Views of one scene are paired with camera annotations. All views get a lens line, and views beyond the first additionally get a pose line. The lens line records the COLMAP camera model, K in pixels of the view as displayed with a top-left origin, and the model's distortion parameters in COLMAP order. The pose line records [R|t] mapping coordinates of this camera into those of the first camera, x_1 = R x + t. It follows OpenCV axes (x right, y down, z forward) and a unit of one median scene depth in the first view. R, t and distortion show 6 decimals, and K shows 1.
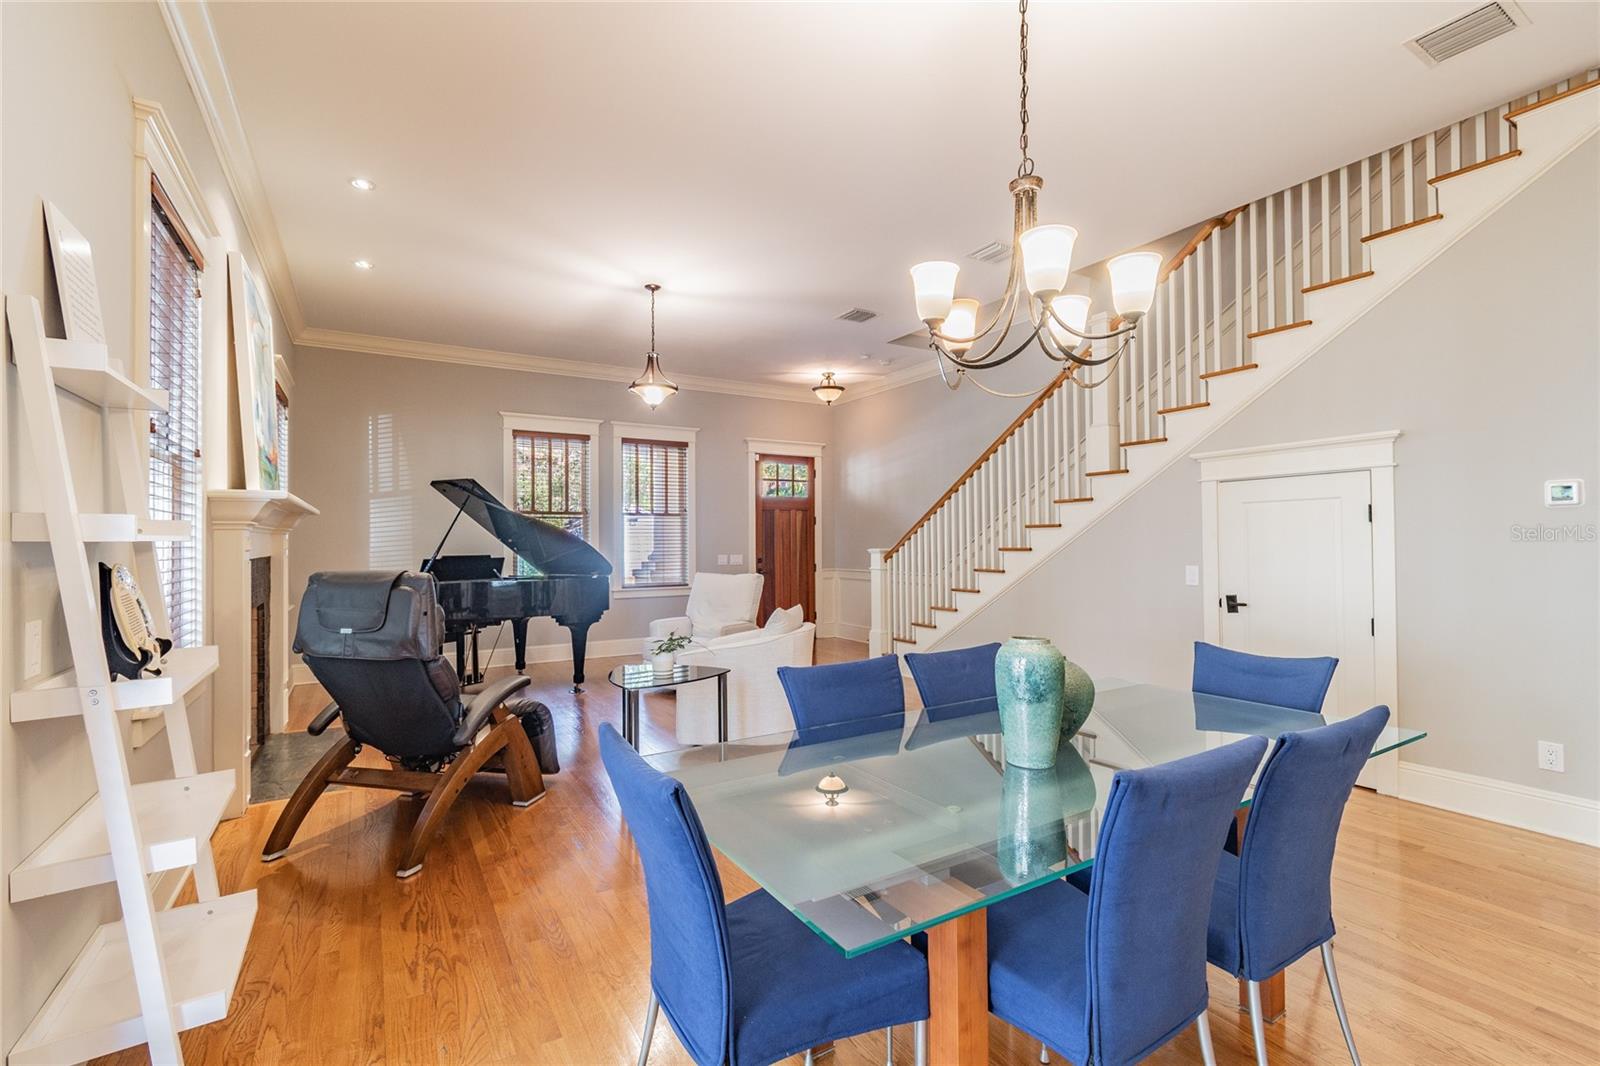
lens RADIAL K [[711.7, 0, 796.8], [0, 711.7, 534.1], [0, 0, 1]] dist [0.002147, -0.000065]
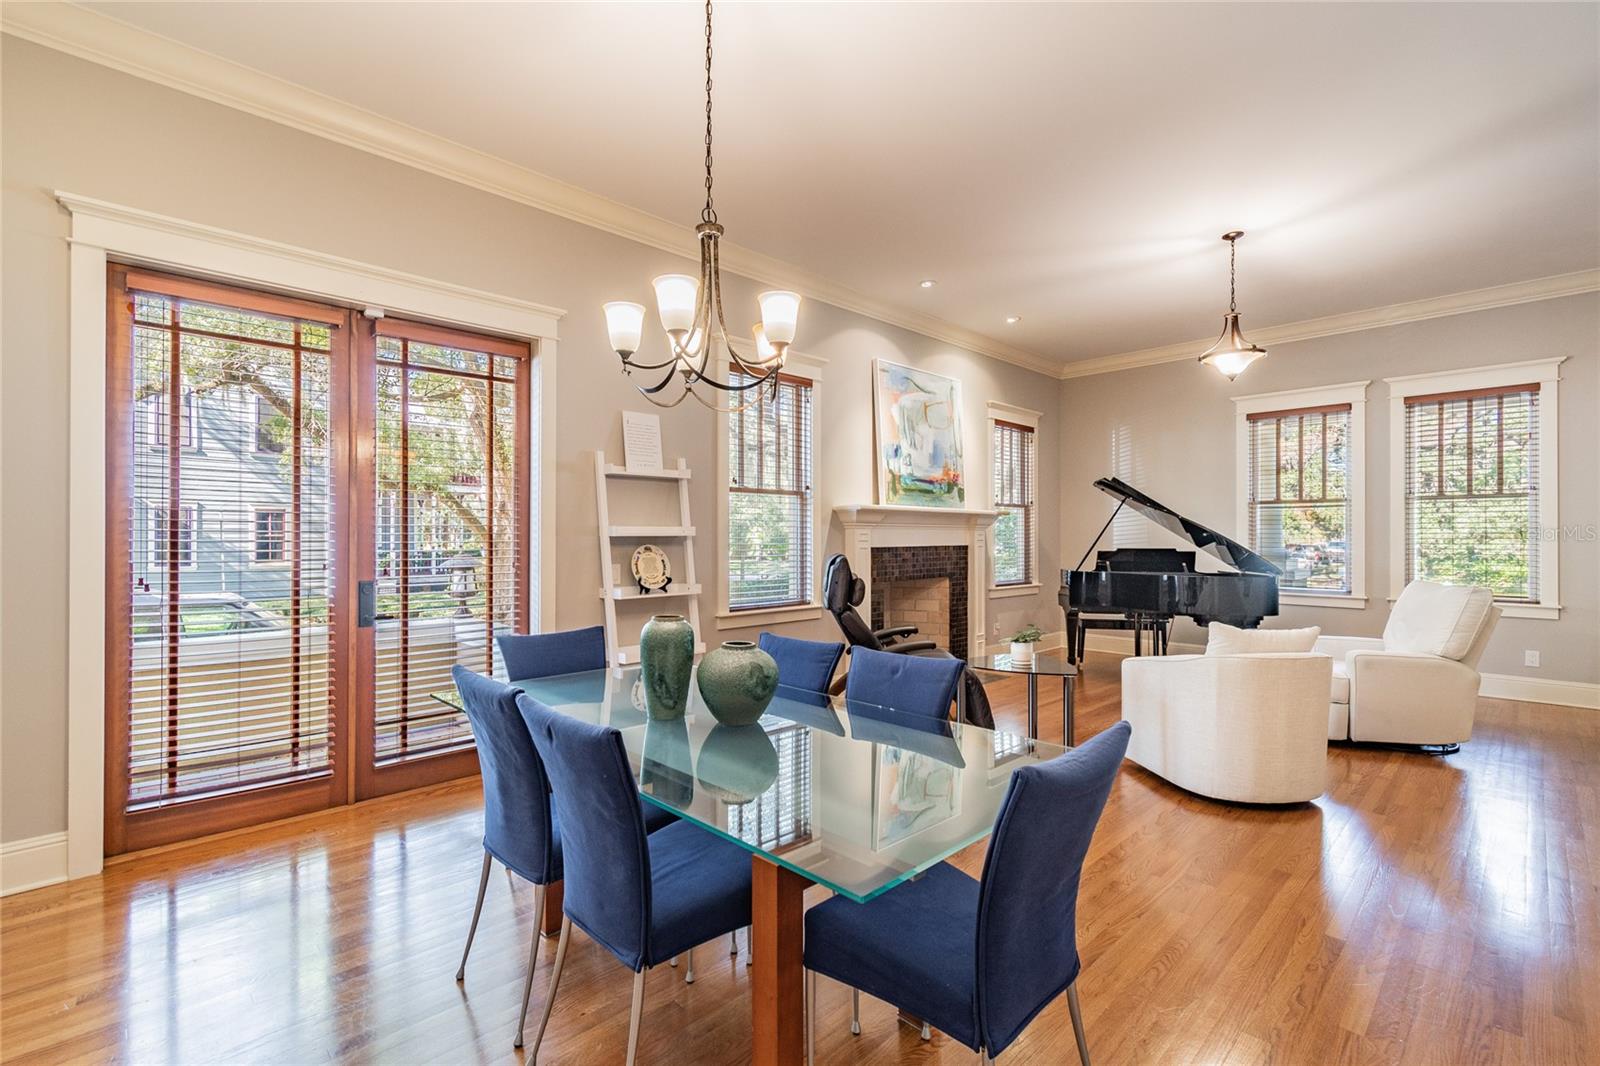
lens RADIAL K [[711.7, 0, 796.8], [0, 711.7, 534.1], [0, 0, 1]] dist [0.002147, -0.000065]
pose [[0.223401, 0.002073, -0.974724, 0.372689], [0.008865, 0.999952, 0.004159, 0.000141], [0.974686, -0.009570, 0.223372, 0.222615]]
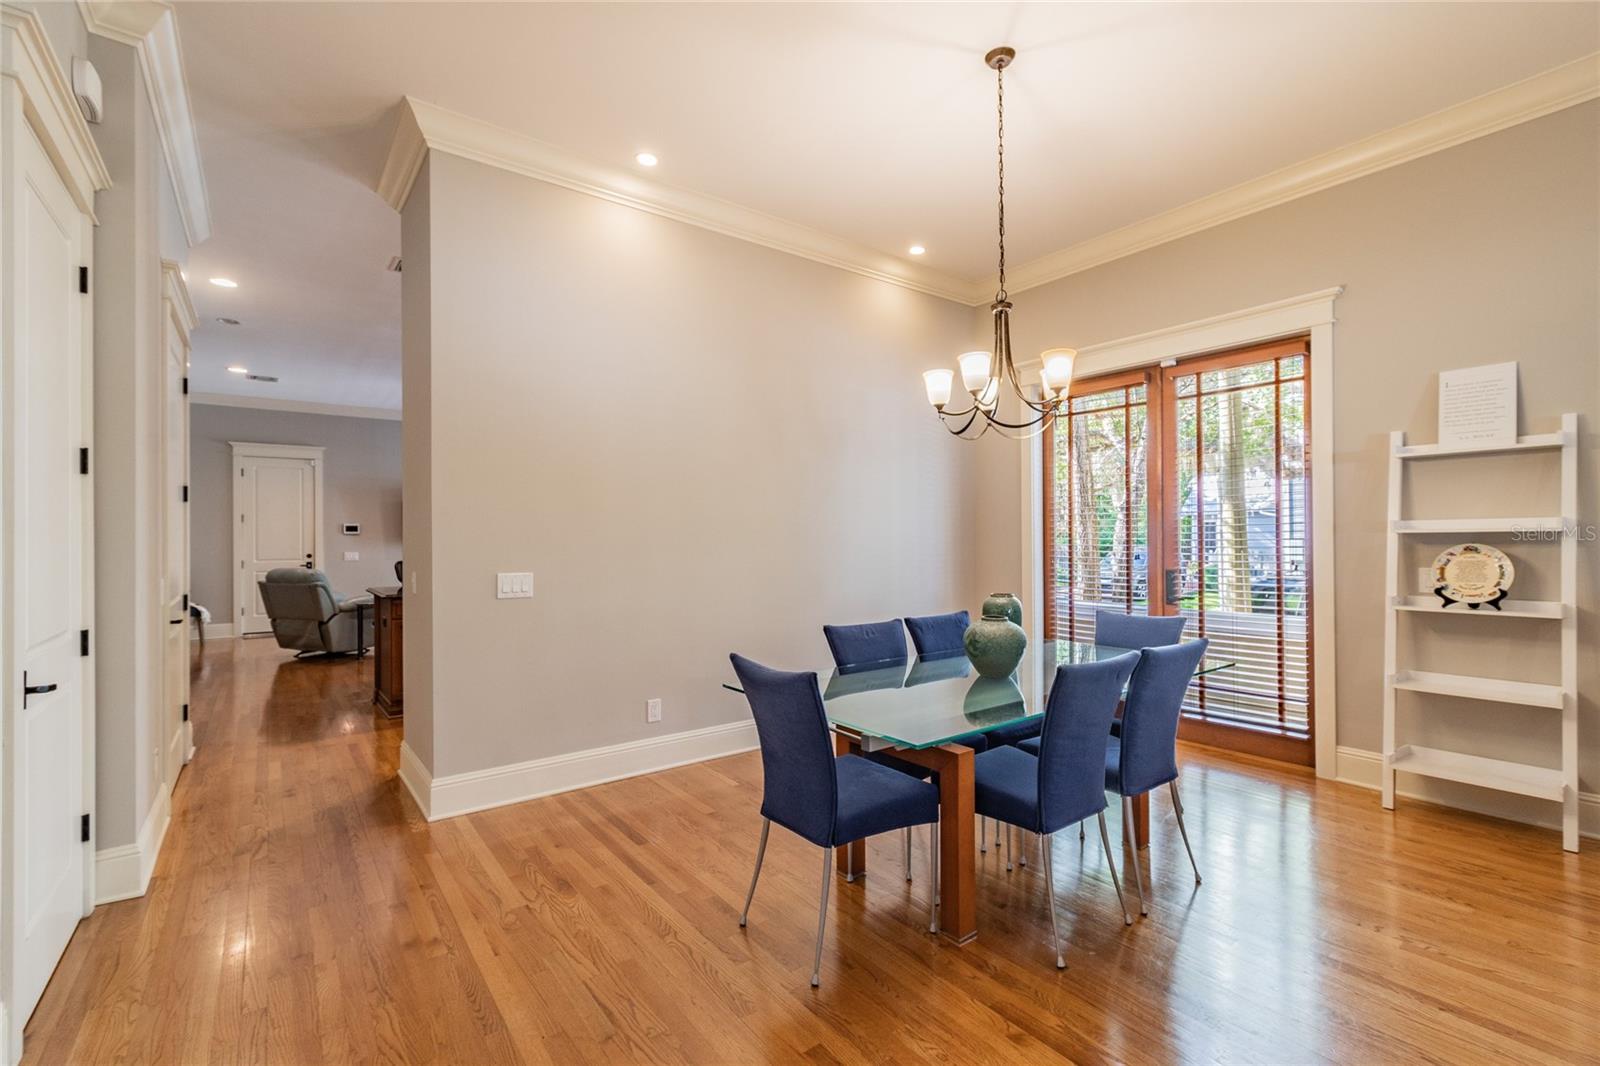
lens RADIAL K [[712.6, 0, 803.2], [0, 712.6, 538.1], [0, 0, 1]] dist [-0.000364, -0.000101]
pose [[-0.994607, 0.009689, -0.103262, 0.230119], [0.011431, 0.999802, -0.016288, 0.009164], [0.103084, -0.017381, -0.994521, 0.622145]]
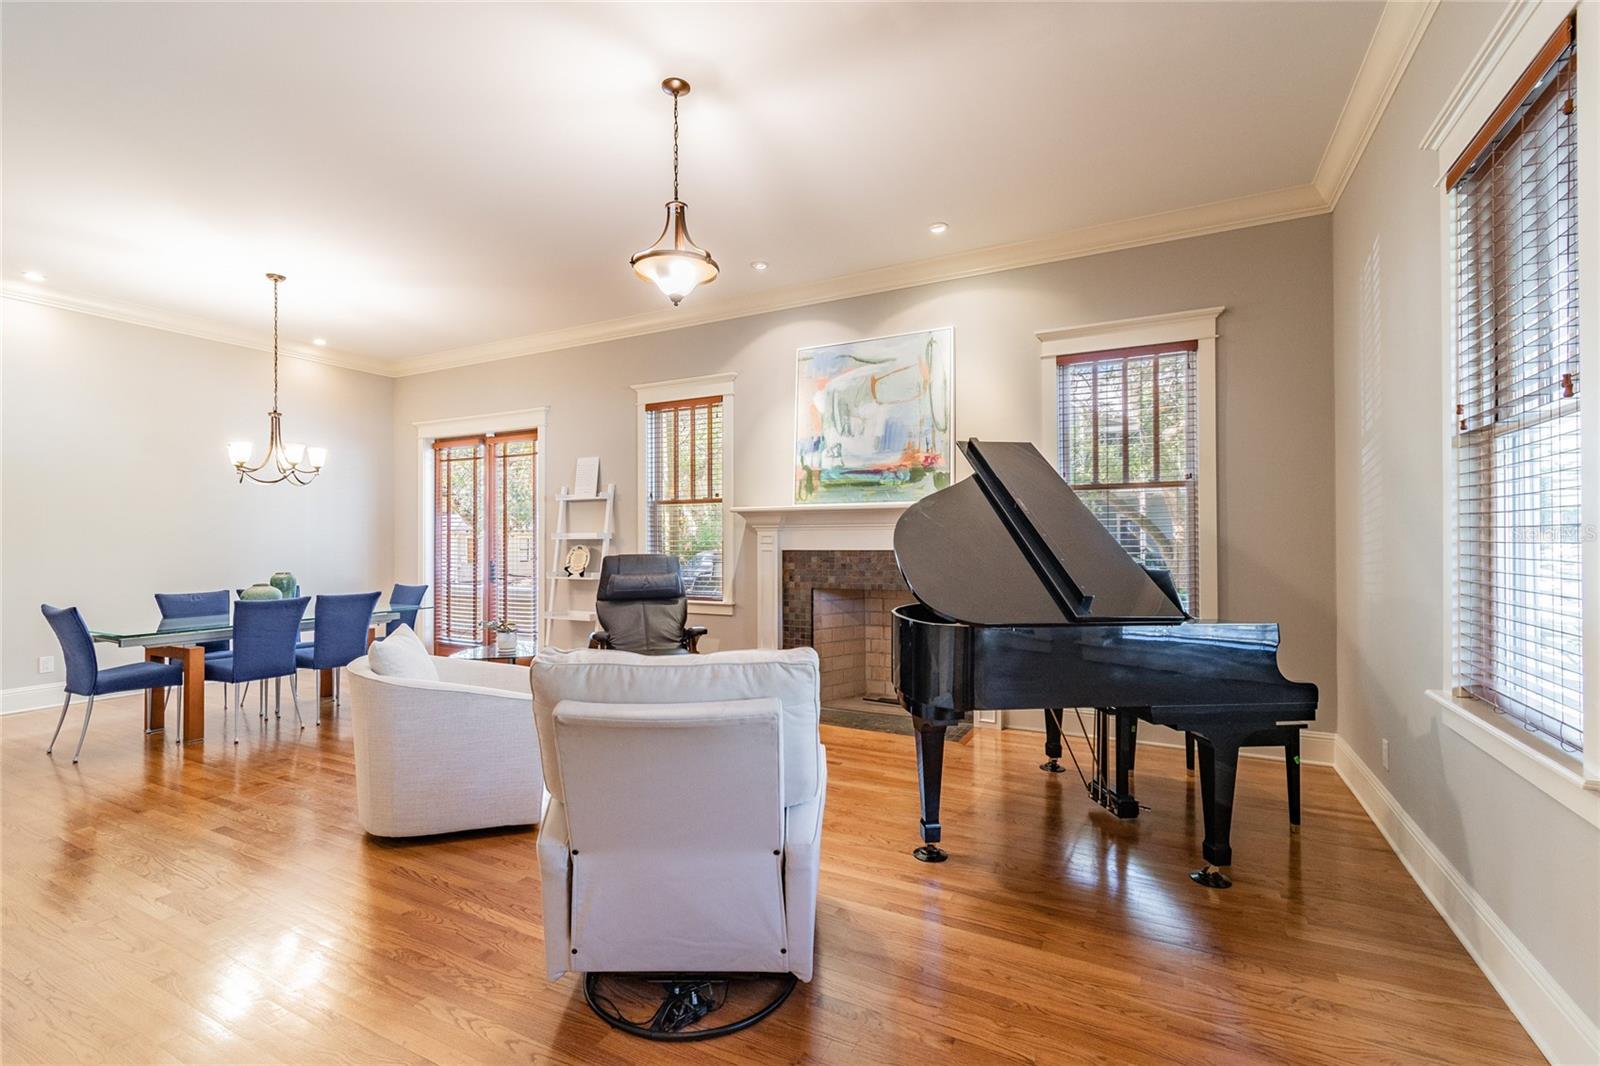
lens RADIAL K [[711.7, 0, 796.8], [0, 711.7, 534.1], [0, 0, 1]] dist [0.002147, -0.000065]
pose [[-0.854256, 0.003403, -0.519842, 0.007998], [0.012882, 0.999810, -0.014624, 0.012890], [0.519694, -0.019189, -0.854137, 1.118678]]
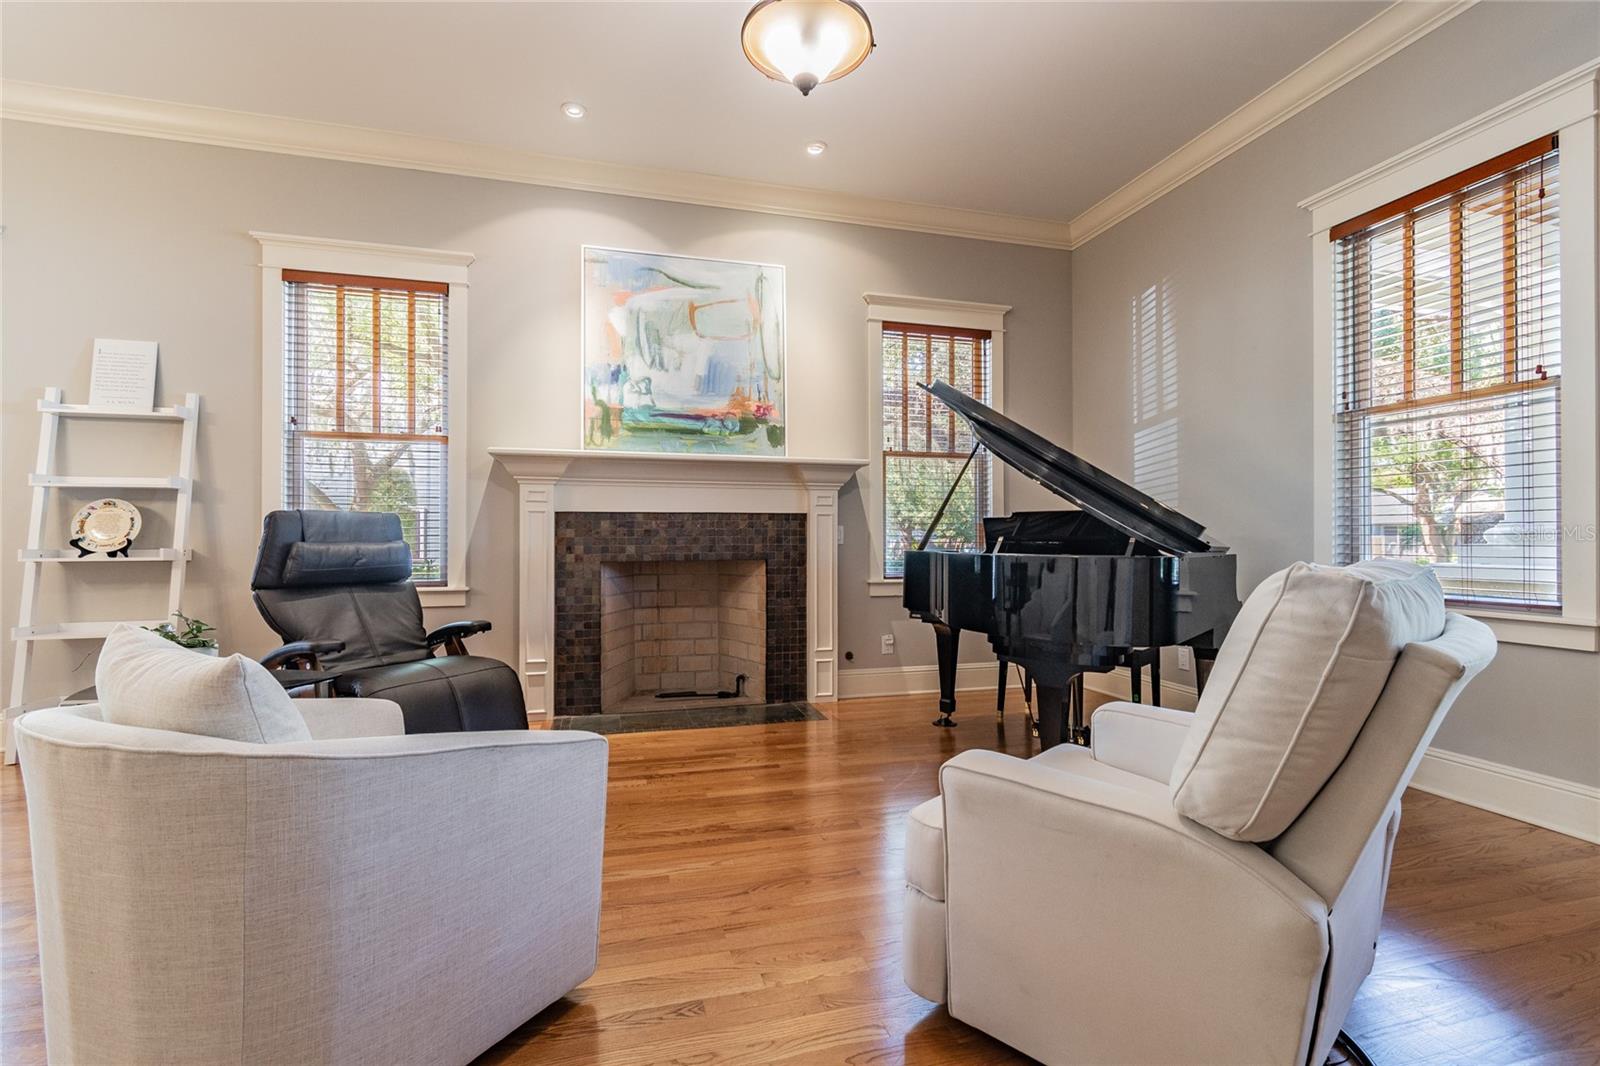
lens RADIAL K [[711.7, 0, 796.8], [0, 711.7, 534.1], [0, 0, 1]] dist [0.002147, -0.000065]
pose [[-0.270198, -0.002522, -0.962801, 0.113898], [0.011154, 0.999921, -0.005749, 0.041484], [0.962740, -0.012293, -0.270149, 0.799432]]
